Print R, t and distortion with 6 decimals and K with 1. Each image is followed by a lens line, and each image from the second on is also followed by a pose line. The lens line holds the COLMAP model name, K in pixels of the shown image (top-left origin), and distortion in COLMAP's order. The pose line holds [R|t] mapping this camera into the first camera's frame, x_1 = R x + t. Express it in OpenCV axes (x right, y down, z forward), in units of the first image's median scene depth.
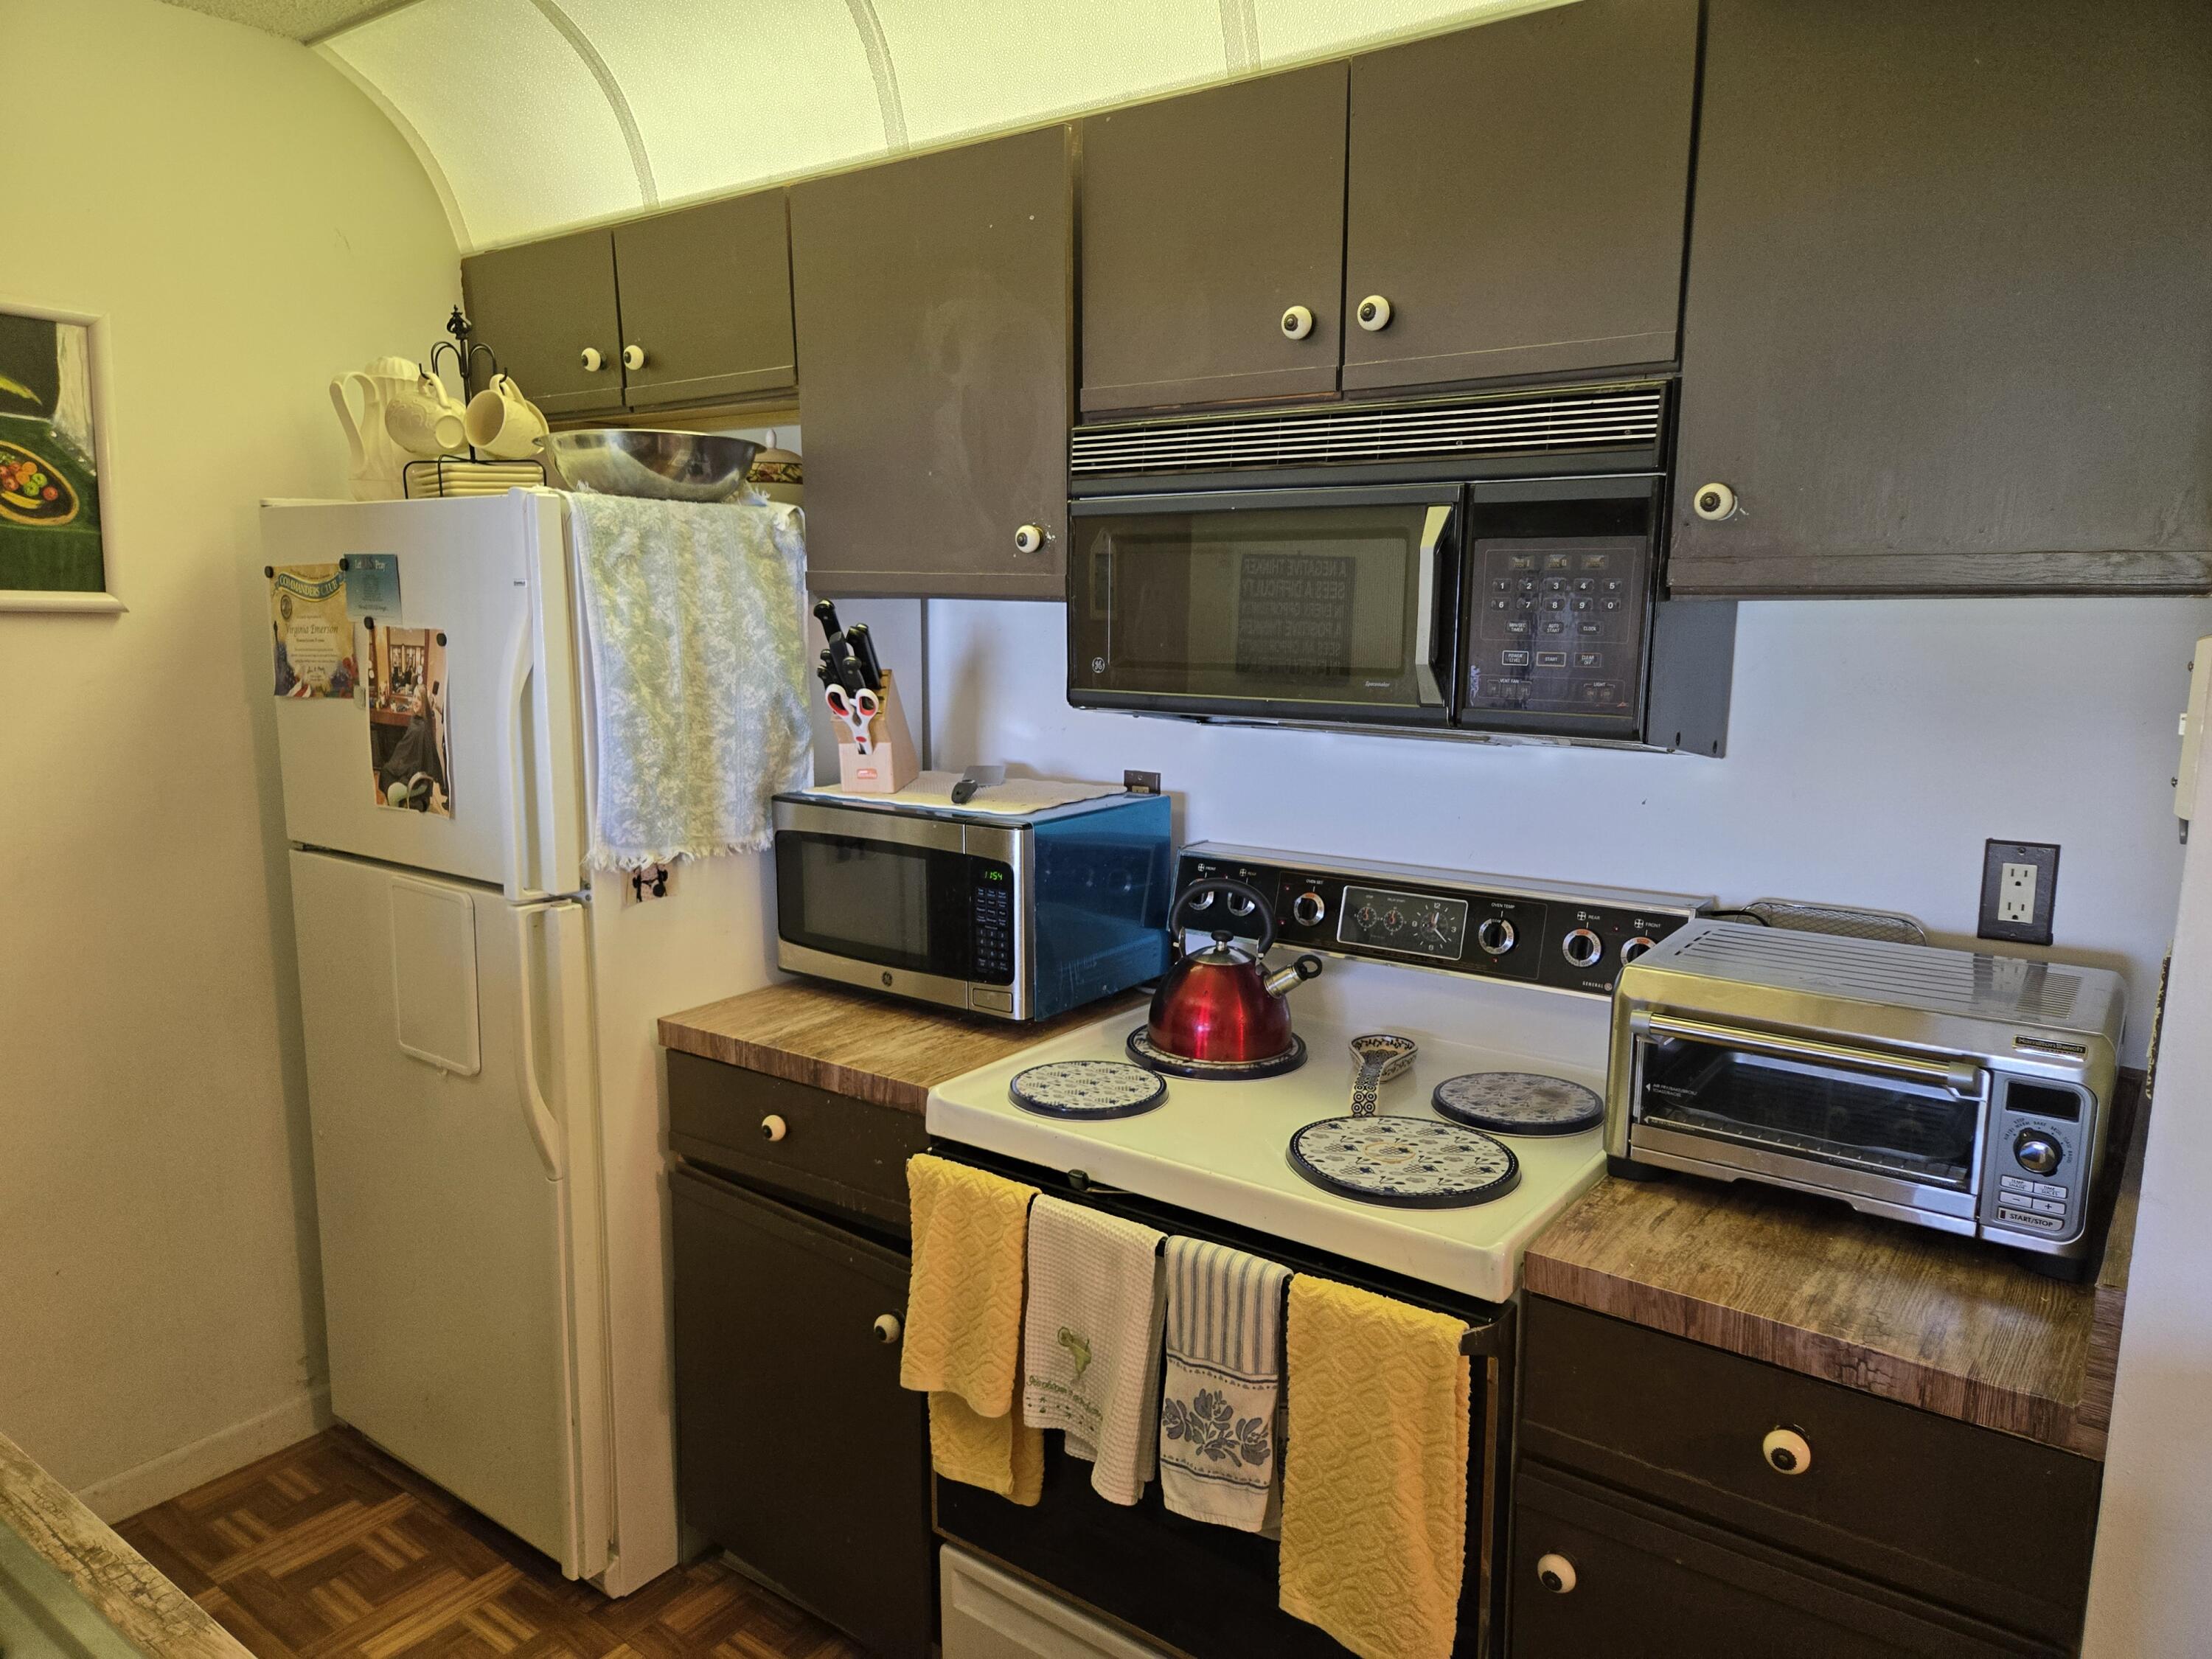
lens RADIAL K [[1473.7, 0, 1056.3], [0, 1473.7, 852.3], [0, 0, 1]] dist [0.040374, -0.009256]
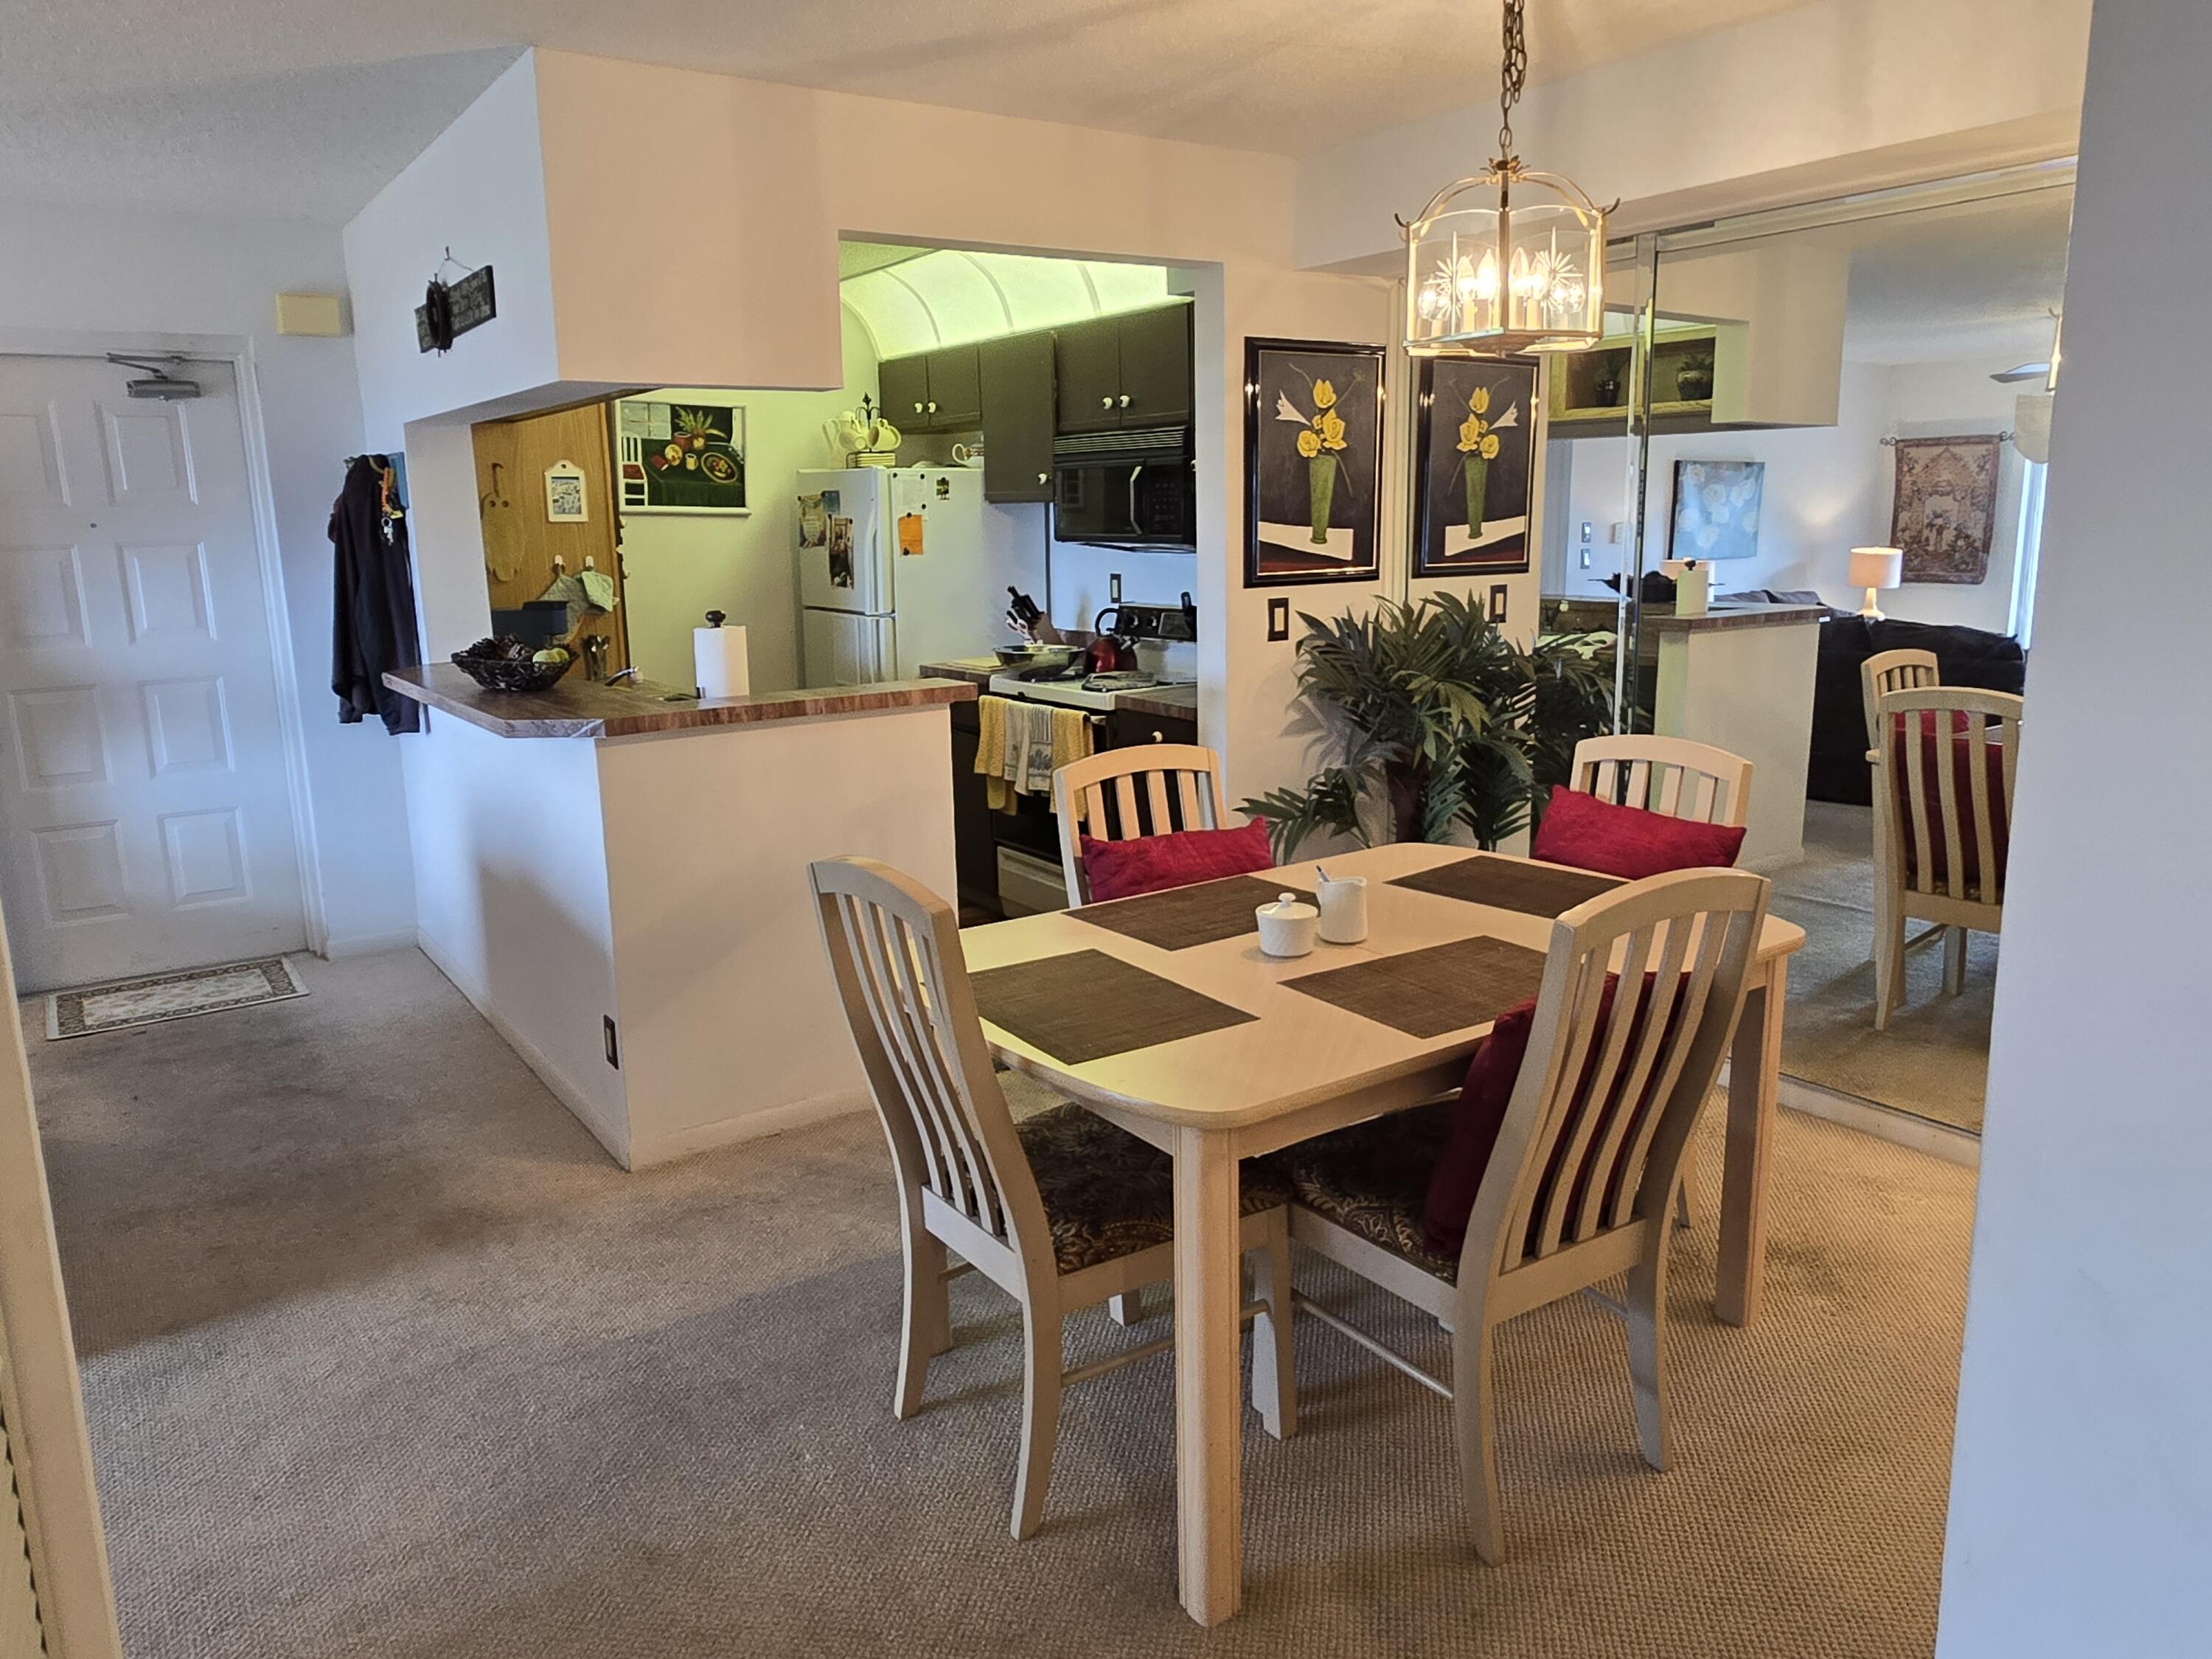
lens RADIAL K [[1487.7, 0, 1101.8], [0, 1487.7, 818.3], [0, 0, 1]] dist [0.005311, -0.001498]
pose [[0.949843, 0.046888, -0.309192, 0.826924], [-0.038474, 0.998706, 0.033259, 0.270366], [0.310352, -0.019695, 0.950418, -1.353766]]
